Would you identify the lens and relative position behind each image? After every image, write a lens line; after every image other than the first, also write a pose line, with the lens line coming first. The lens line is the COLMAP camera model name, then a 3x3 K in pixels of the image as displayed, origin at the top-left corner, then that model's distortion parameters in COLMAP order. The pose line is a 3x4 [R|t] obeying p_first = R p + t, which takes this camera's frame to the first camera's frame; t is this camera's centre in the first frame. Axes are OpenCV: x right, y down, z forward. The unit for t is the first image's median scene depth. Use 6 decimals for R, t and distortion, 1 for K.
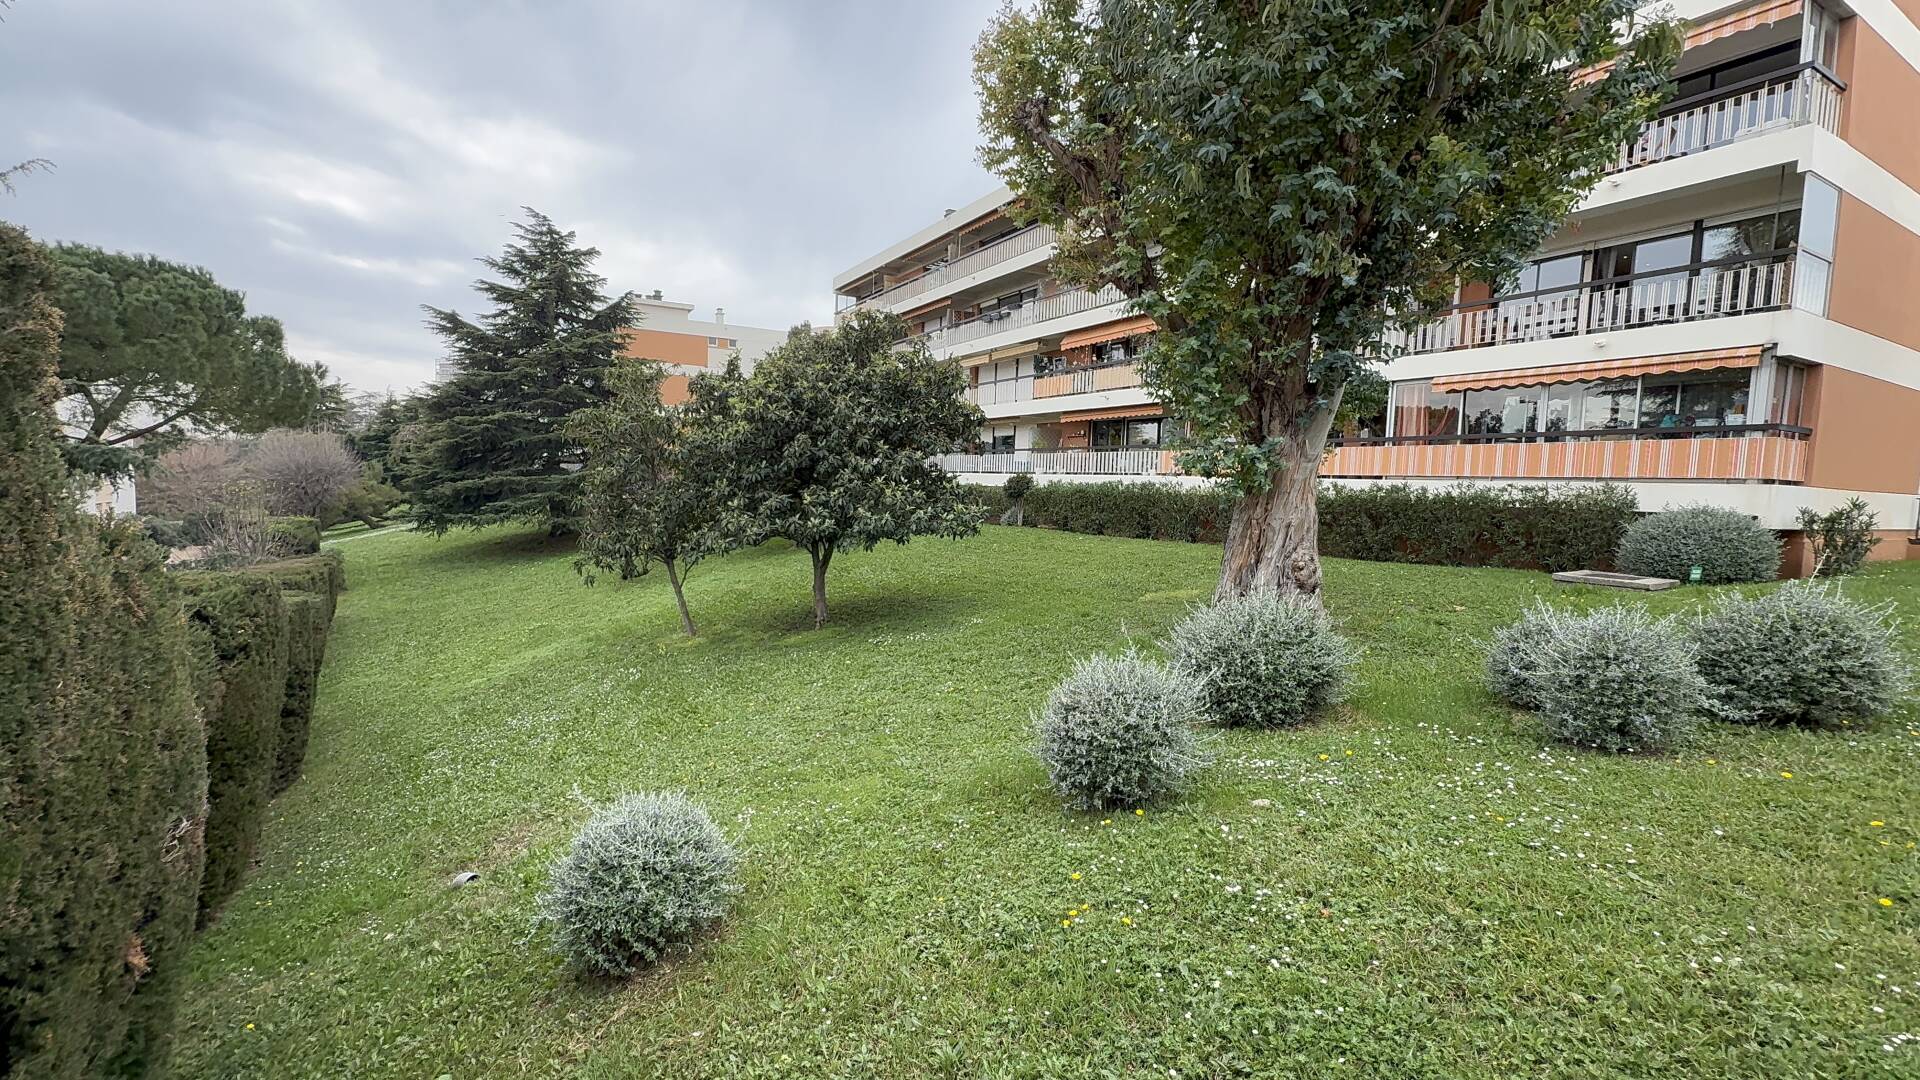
lens RADIAL K [[831.4, 0, 951.7], [0, 831.4, 547.2], [0, 0, 1]] dist [-0.033323, 0.032948]
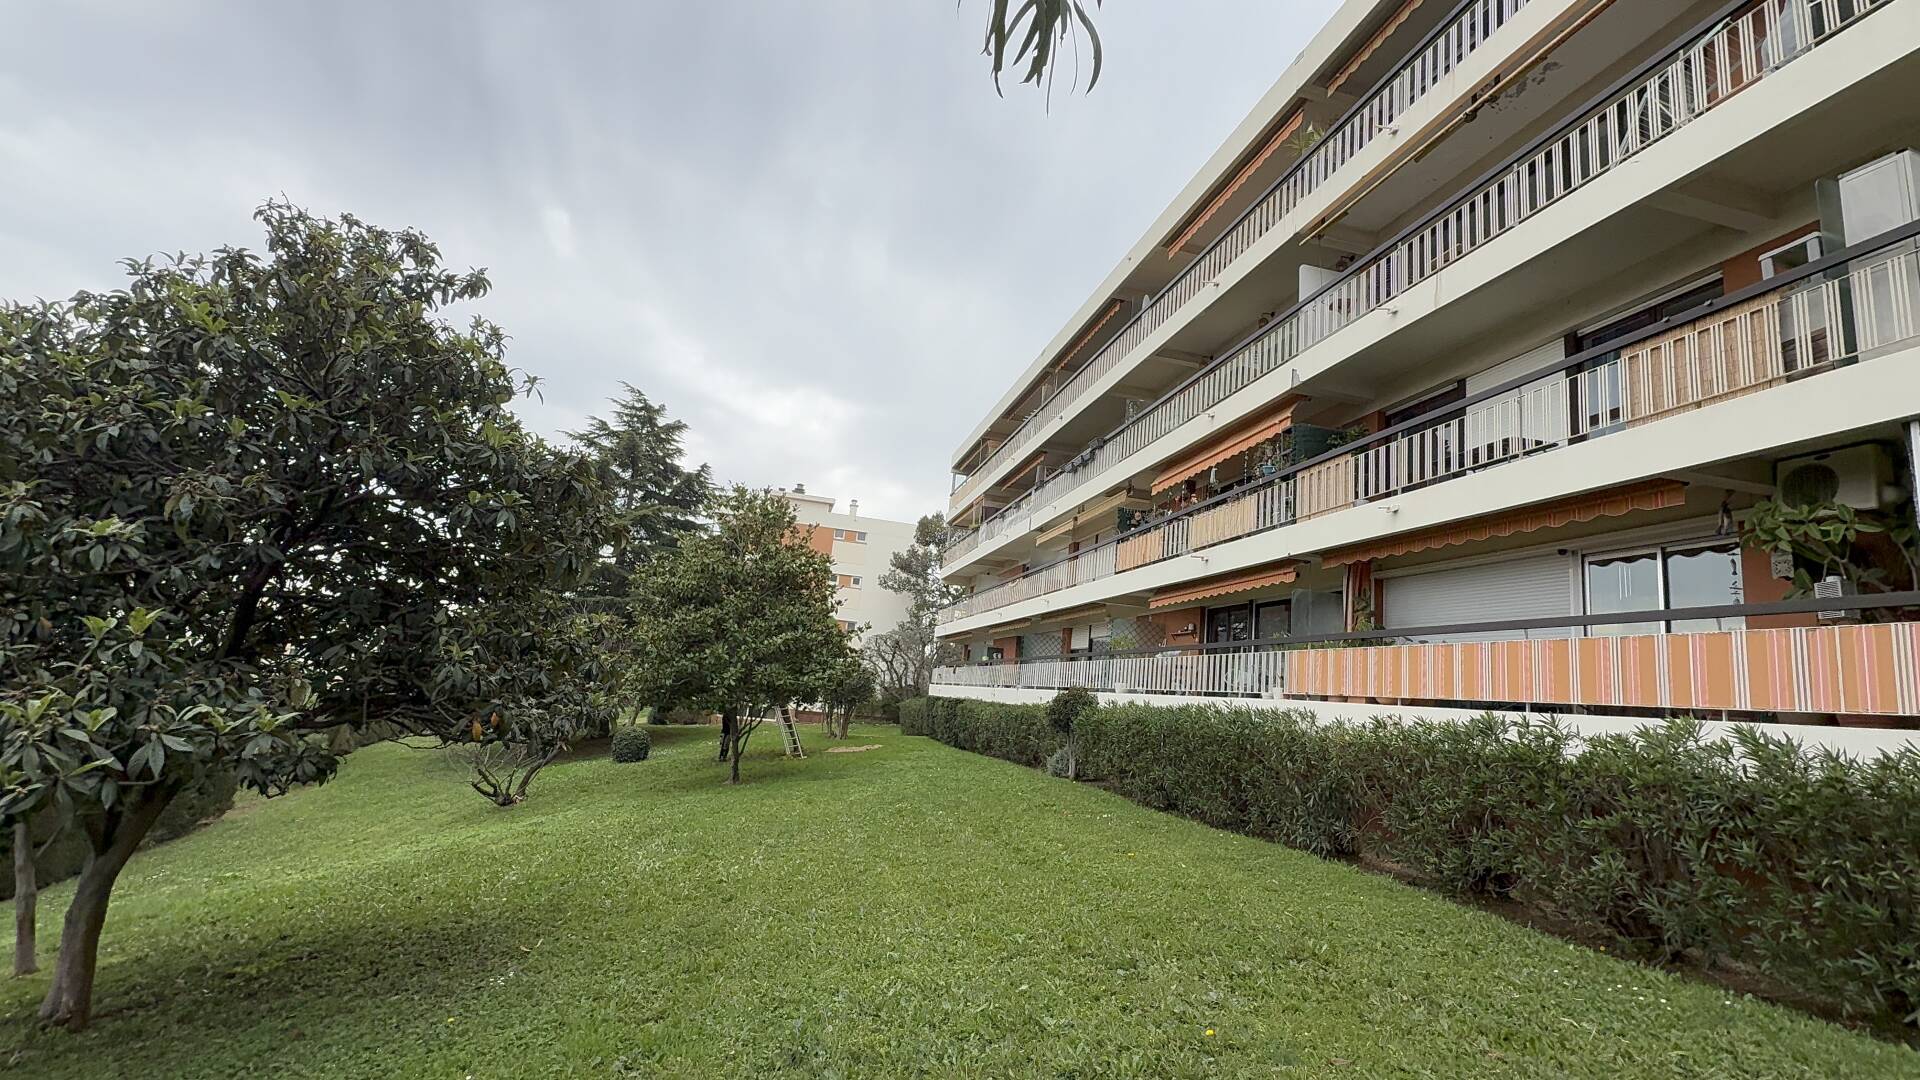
lens RADIAL K [[831.4, 0, 951.7], [0, 831.4, 547.2], [0, 0, 1]] dist [-0.033323, 0.032948]
pose [[0.959613, 0.007530, -0.281224, 0.161725], [-0.082295, 0.963428, -0.255016, -0.024866], [0.269019, 0.267860, 0.925138, 0.378497]]
